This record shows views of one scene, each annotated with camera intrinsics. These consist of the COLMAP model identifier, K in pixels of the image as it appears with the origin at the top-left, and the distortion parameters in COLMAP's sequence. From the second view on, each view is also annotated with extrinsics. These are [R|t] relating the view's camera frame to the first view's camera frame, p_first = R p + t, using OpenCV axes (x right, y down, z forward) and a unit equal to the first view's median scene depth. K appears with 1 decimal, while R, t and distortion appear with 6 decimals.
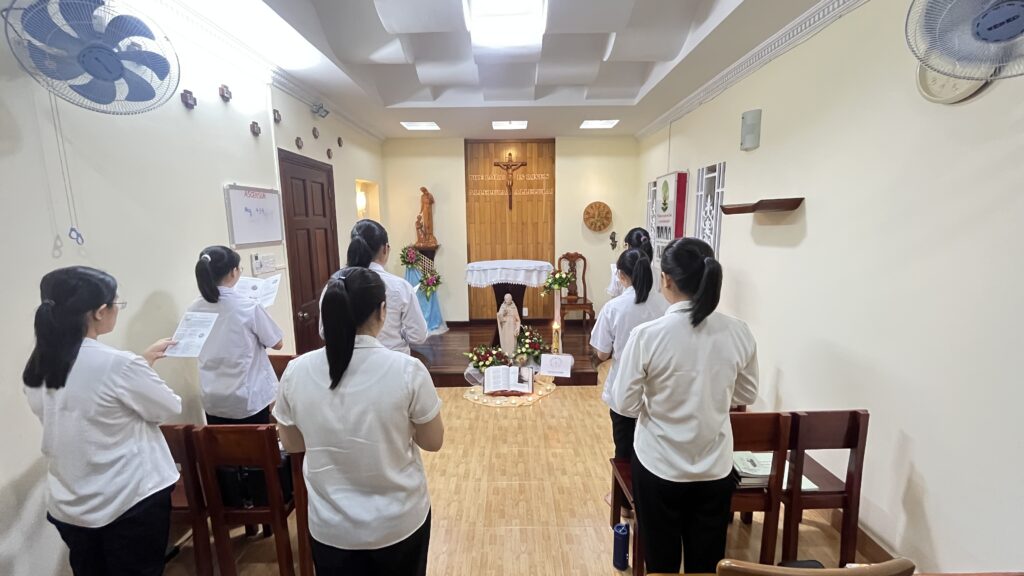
lens RADIAL K [[417.3, 0, 510.2], [0, 417.3, 289.1], [0, 0, 1]] dist [-0.005922, 0.000997]
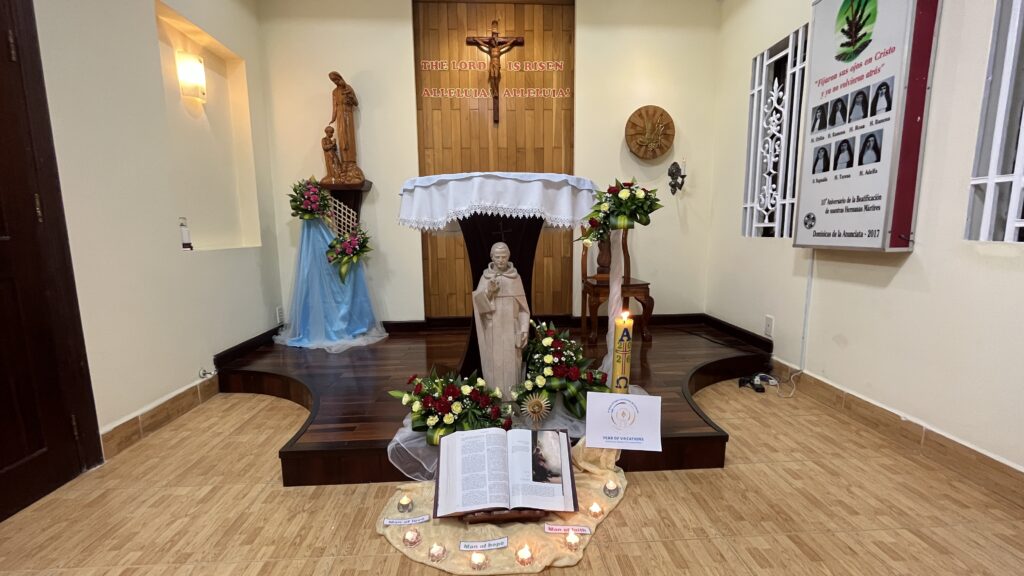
lens RADIAL K [[417.3, 0, 509.9], [0, 417.3, 286.8], [0, 0, 1]] dist [-0.005922, 0.000997]
pose [[0.998526, -0.007731, 0.053716, -0.013080], [0.009031, 0.999671, -0.023995, 0.048187], [-0.053513, 0.024445, 0.998268, 0.454164]]
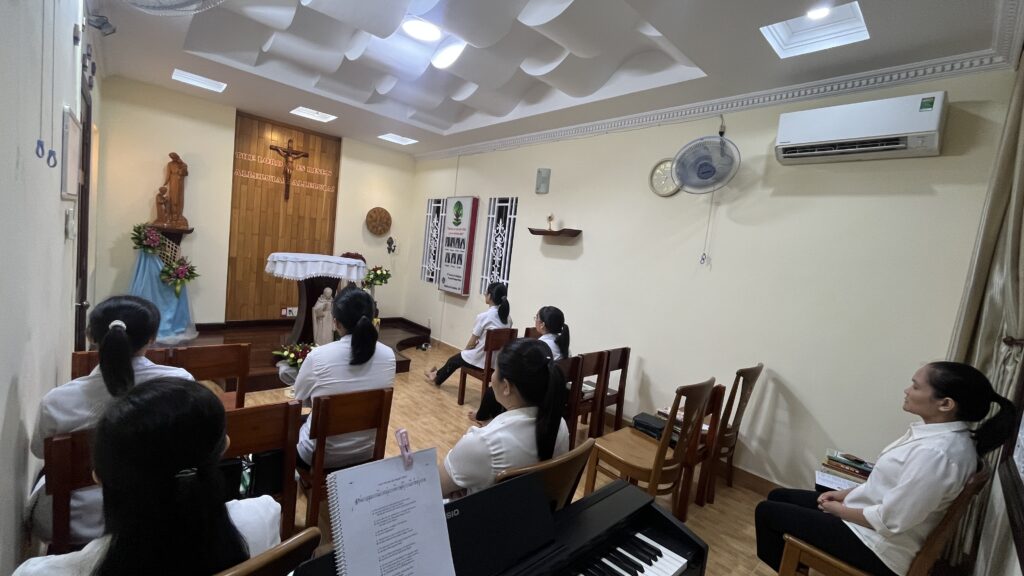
lens RADIAL K [[417.3, 0, 510.8], [0, 417.3, 290.2], [0, 0, 1]] dist [-0.005922, 0.000997]
pose [[0.724905, 0.029547, 0.688215, -0.278968], [-0.011334, 0.999456, -0.030971, 0.032176], [-0.688756, 0.014651, 0.724845, -0.004523]]
